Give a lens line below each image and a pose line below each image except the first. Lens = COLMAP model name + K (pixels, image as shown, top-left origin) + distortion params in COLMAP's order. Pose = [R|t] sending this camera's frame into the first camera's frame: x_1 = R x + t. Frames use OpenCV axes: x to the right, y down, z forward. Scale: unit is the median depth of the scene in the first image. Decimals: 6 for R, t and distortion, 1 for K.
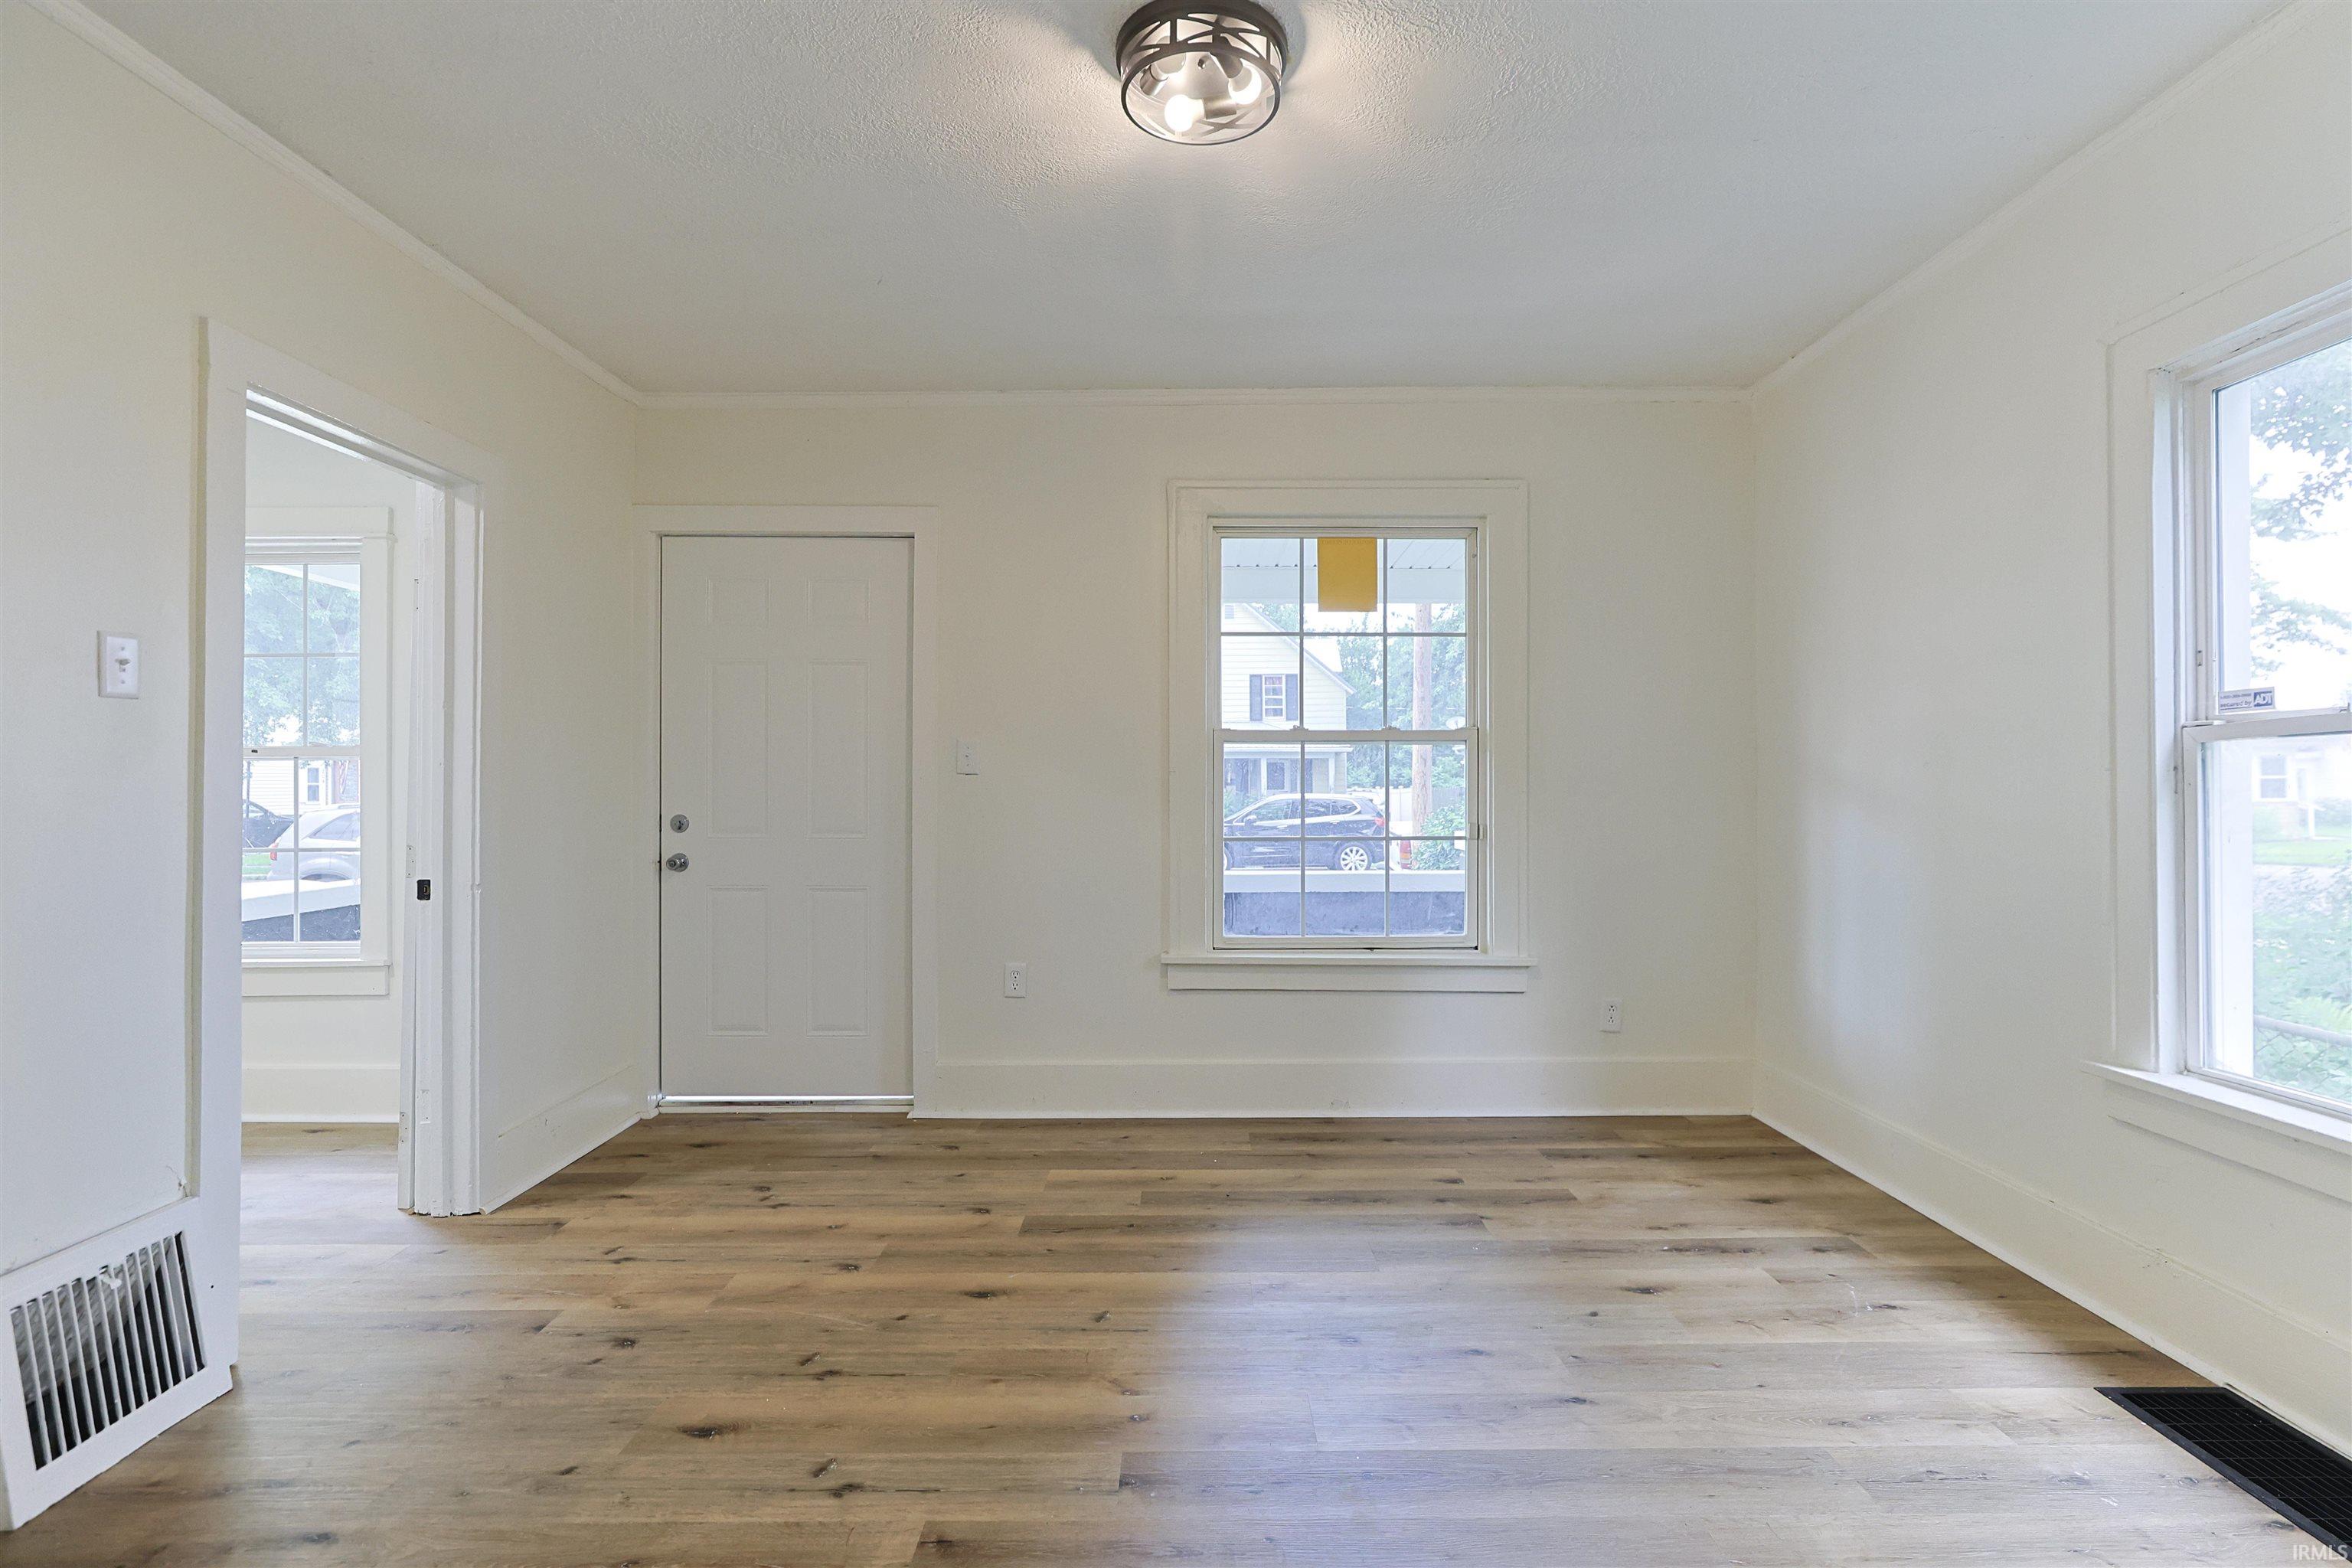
lens RADIAL K [[1130.8, 0, 1216.5], [0, 1130.8, 785.2], [0, 0, 1]] dist [-0.019284, 0.013694]
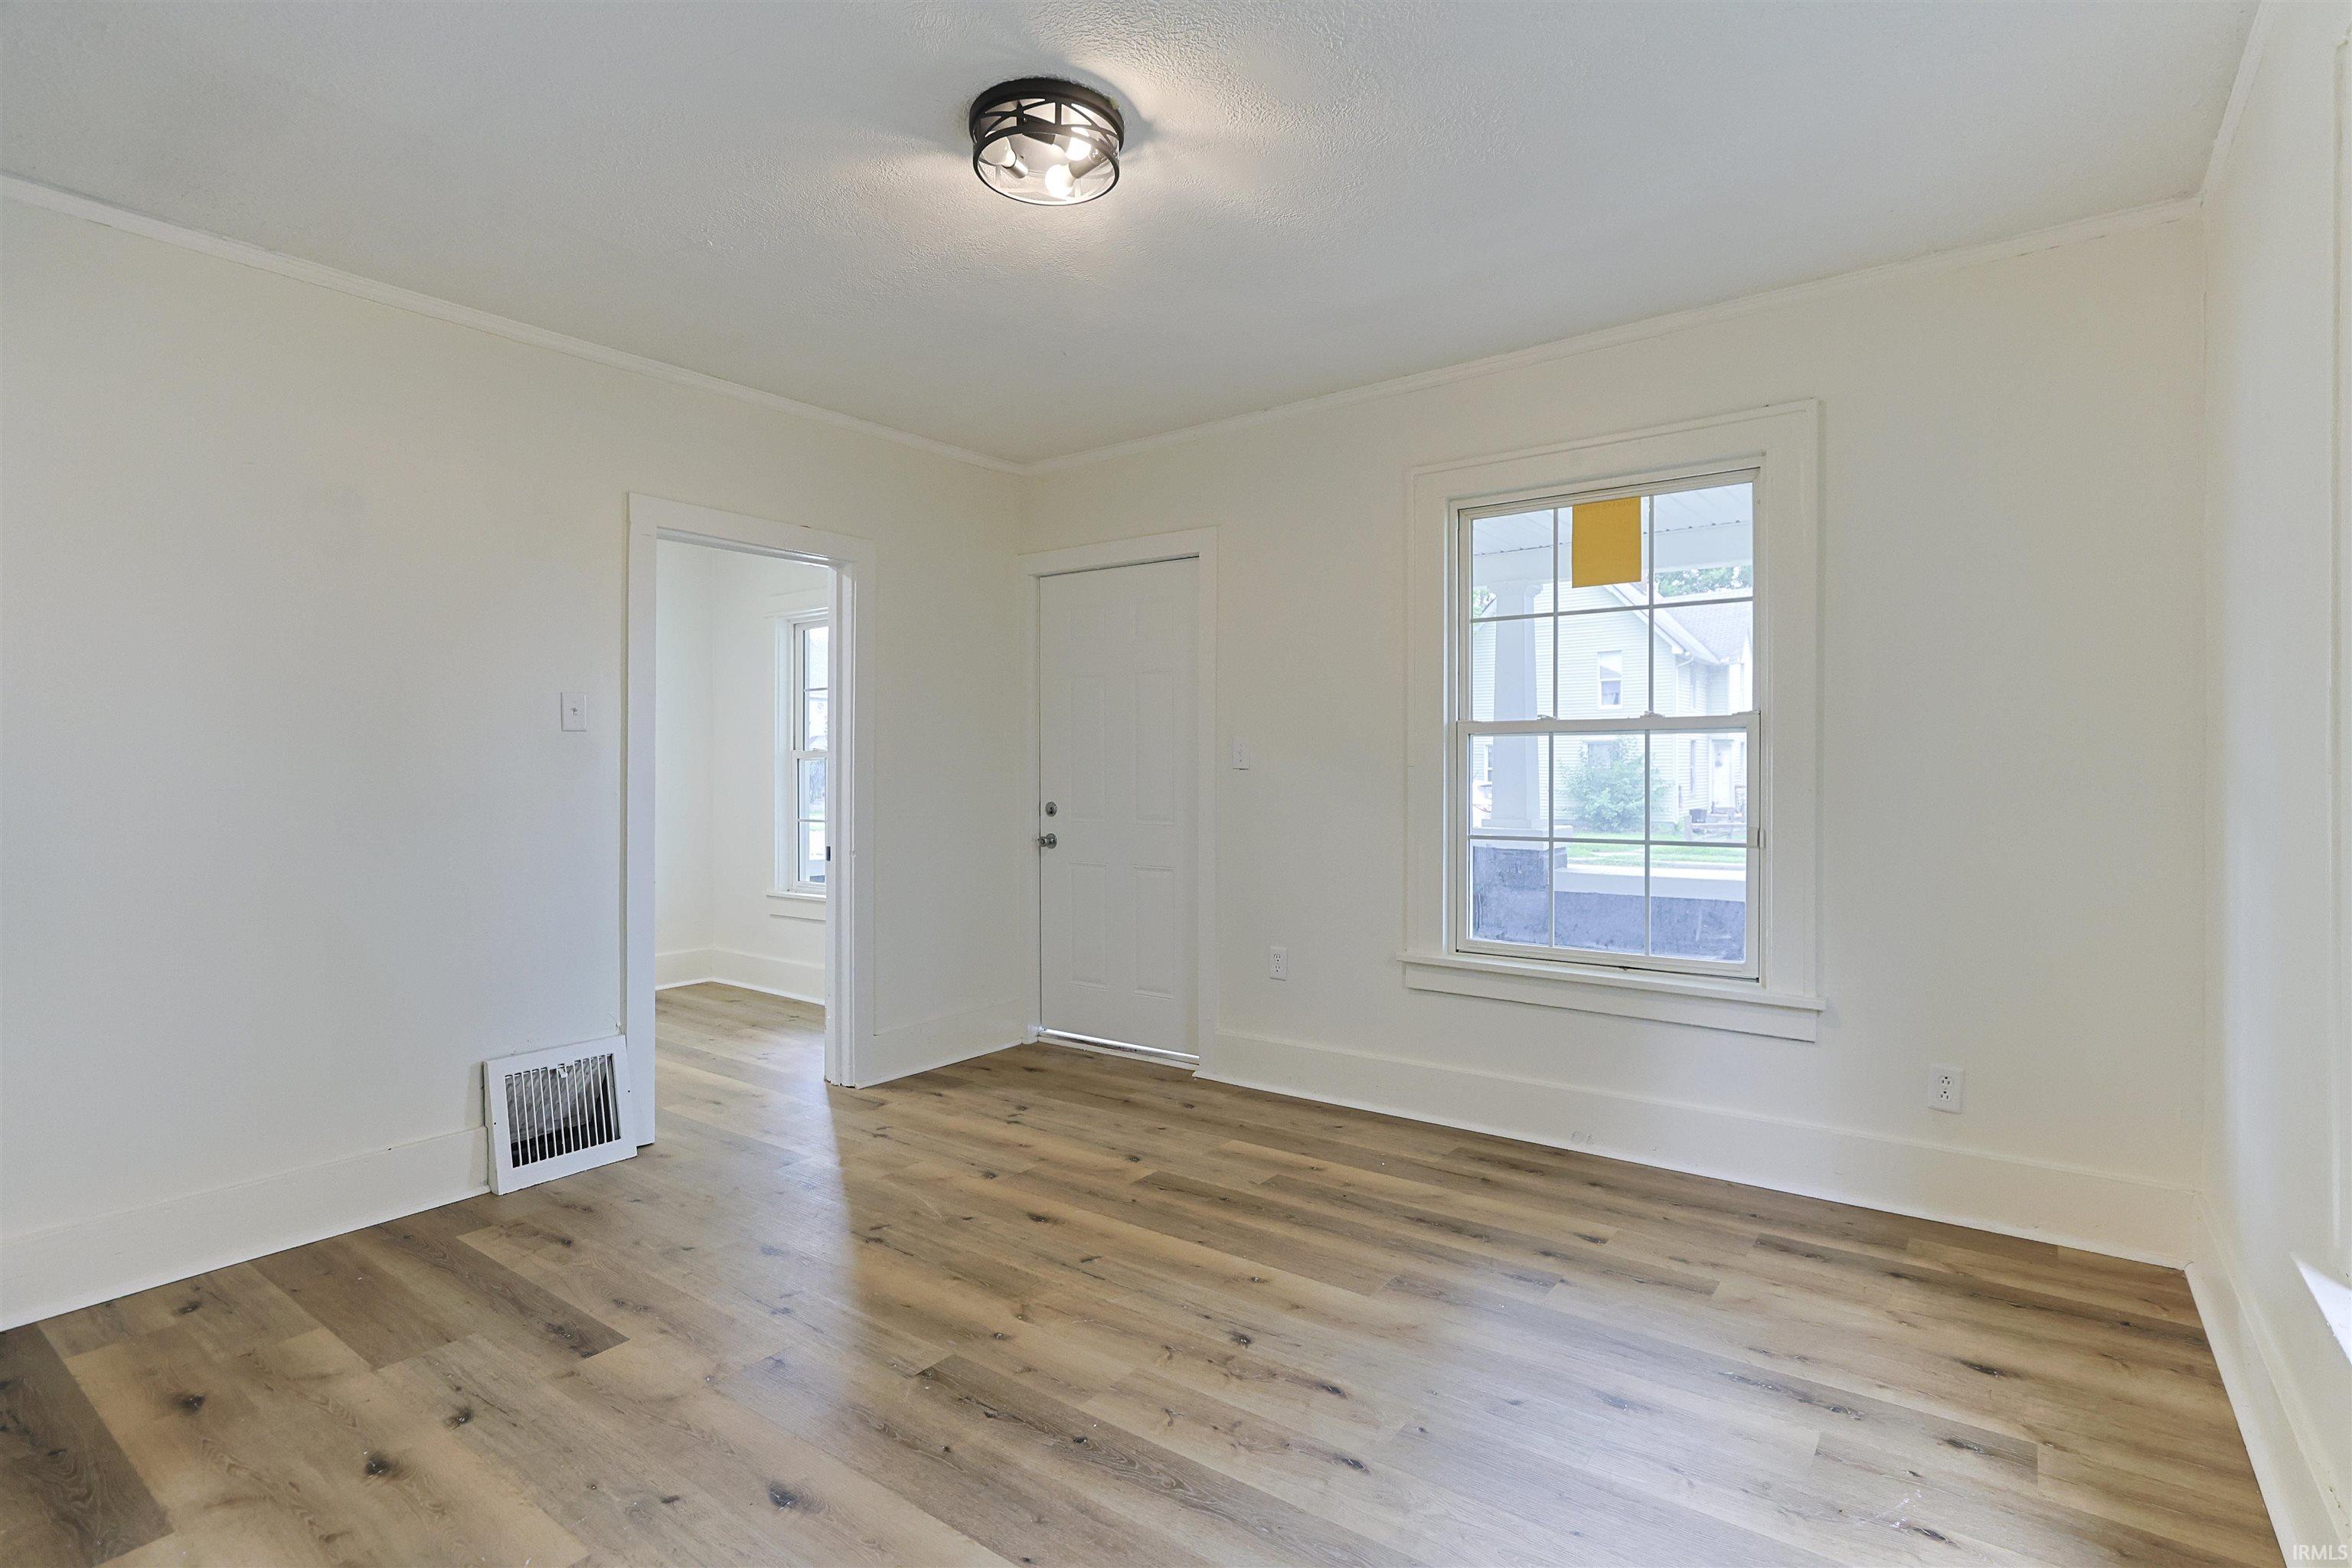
lens RADIAL K [[1140.5, 0, 1197.4], [0, 1140.5, 777.0], [0, 0, 1]] dist [-0.018343, 0.014668]
pose [[0.802333, 0.003656, -0.596865, 0.493682], [0.000898, 0.999973, 0.007331, -0.012557], [0.596876, -0.006418, 0.802308, 0.118483]]
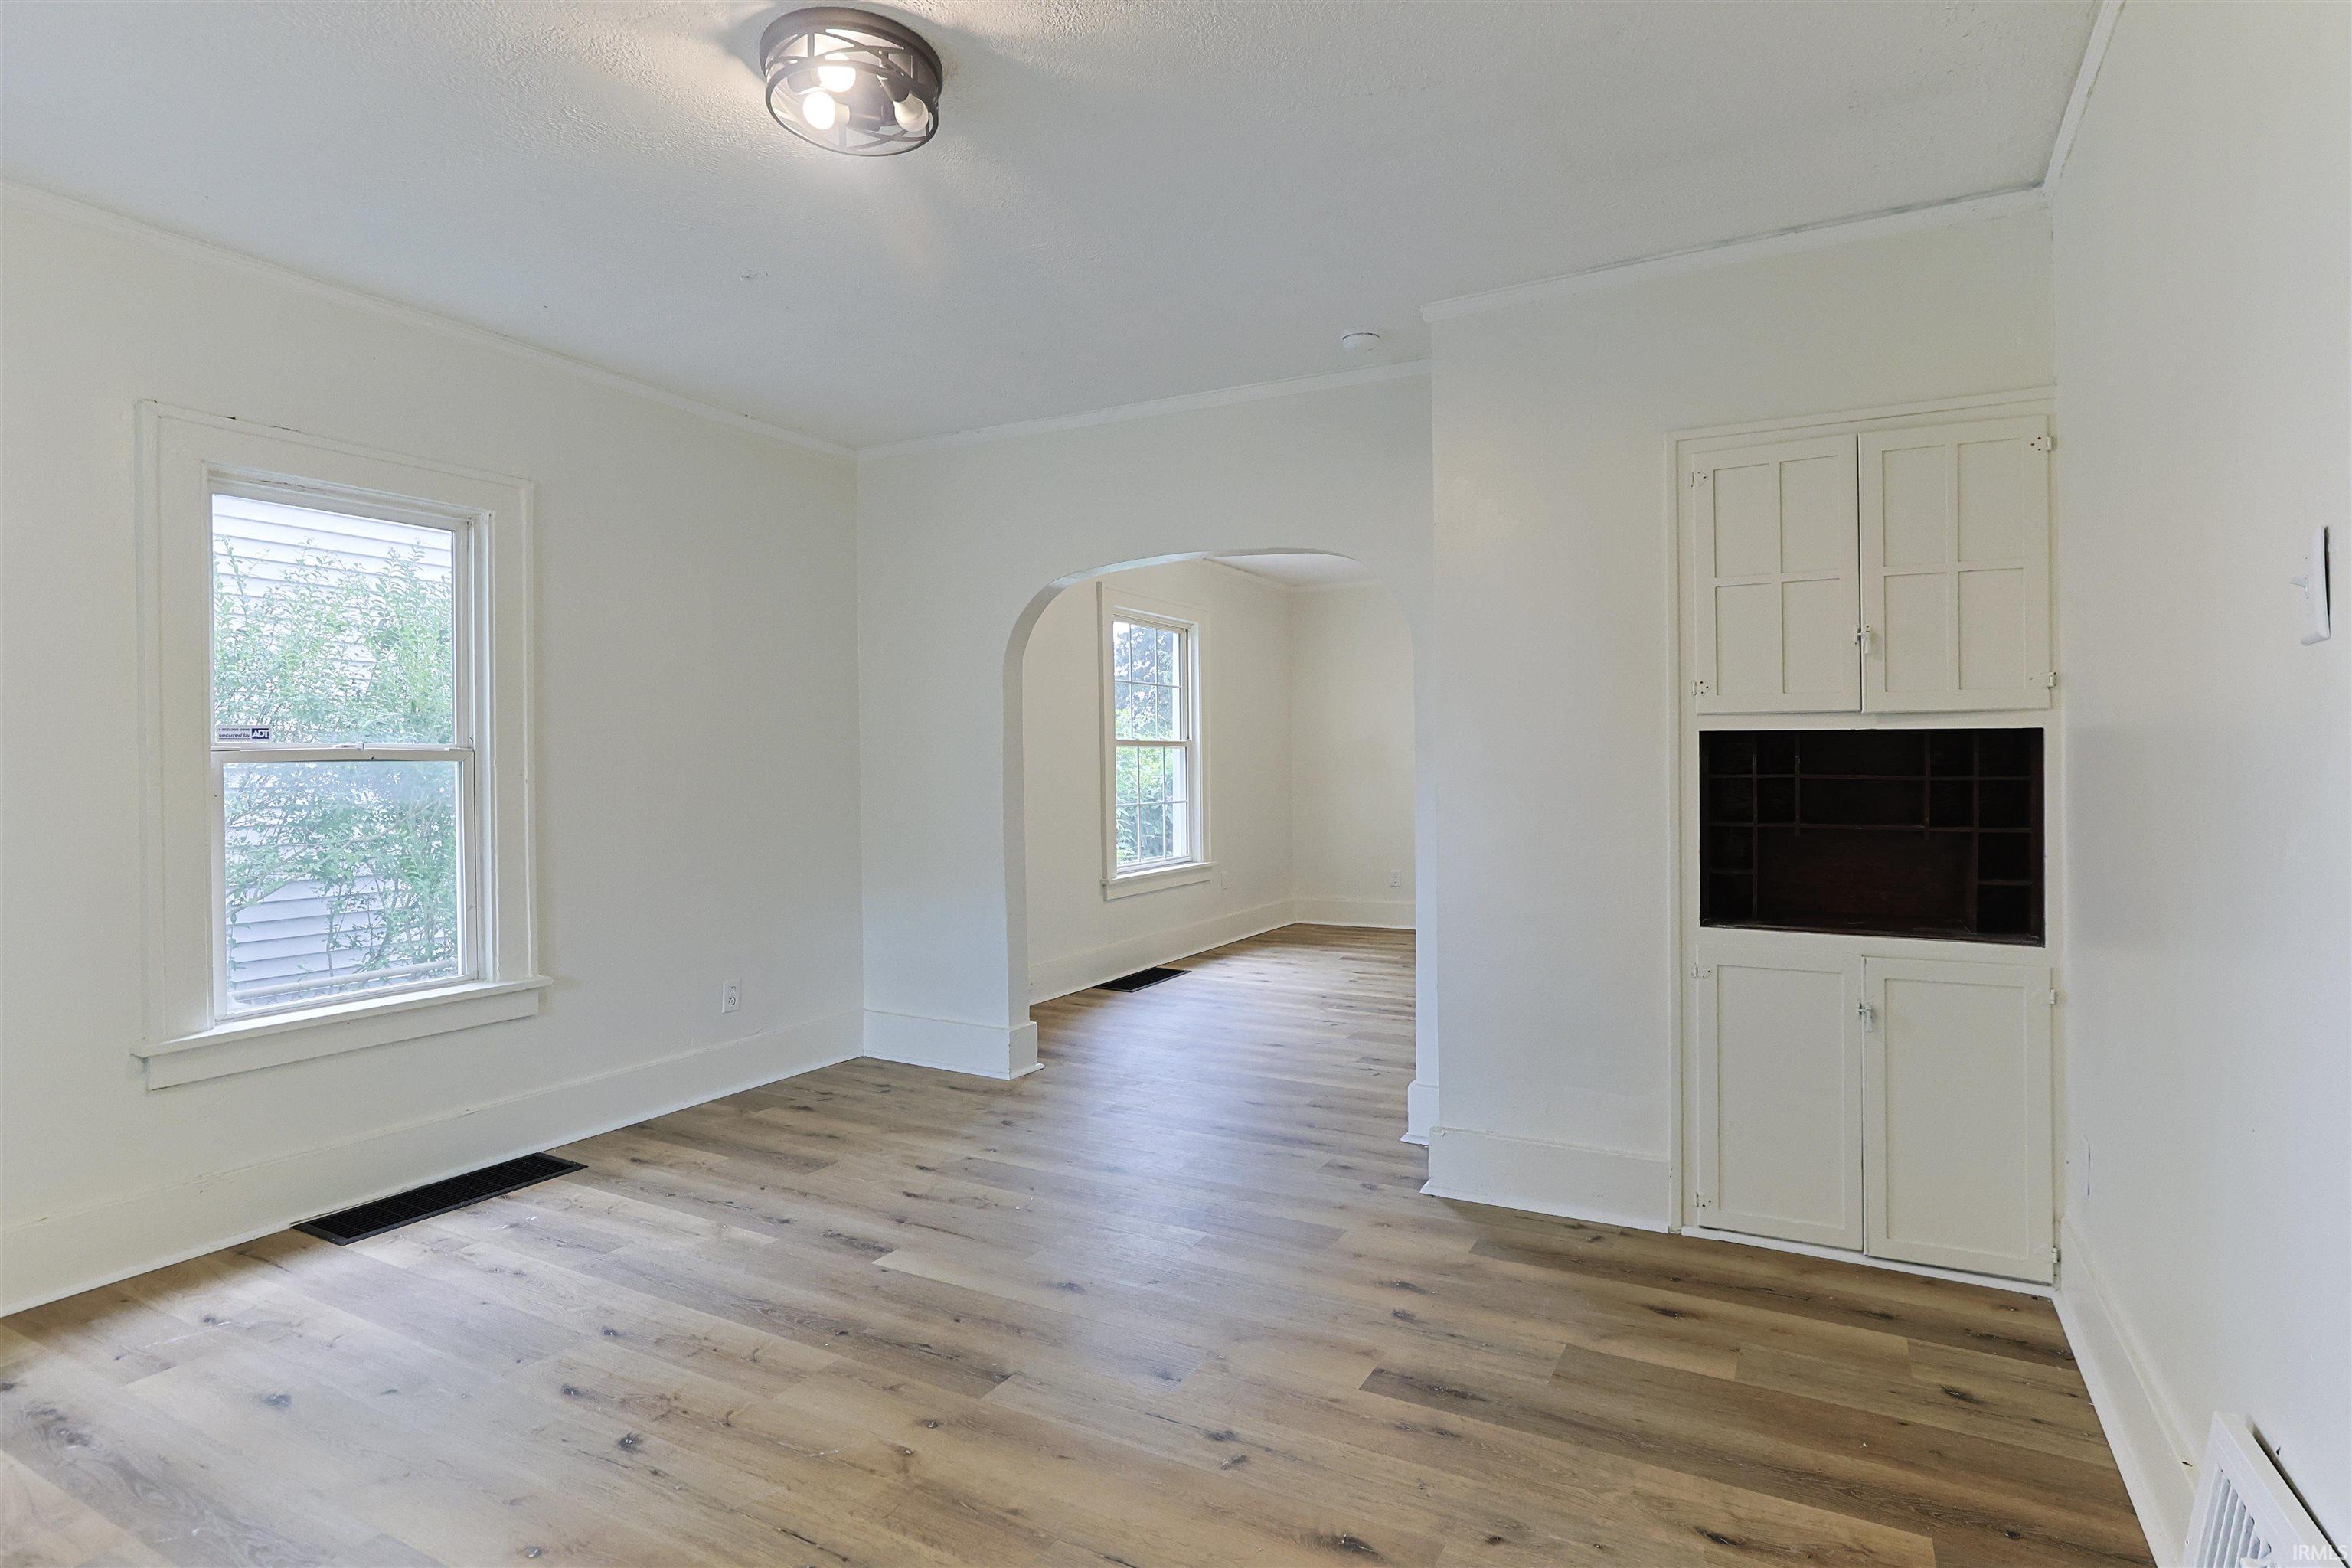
lens RADIAL K [[1212.9, 0, 1192.4], [0, 1212.9, 796.1], [0, 0, 1]] dist [-0.018460, 0.000753]
pose [[-0.872190, 0.001784, 0.489164, -0.481789], [0.012557, 0.999745, 0.018744, 0.005643], [-0.489006, 0.022491, -0.871990, 1.113034]]
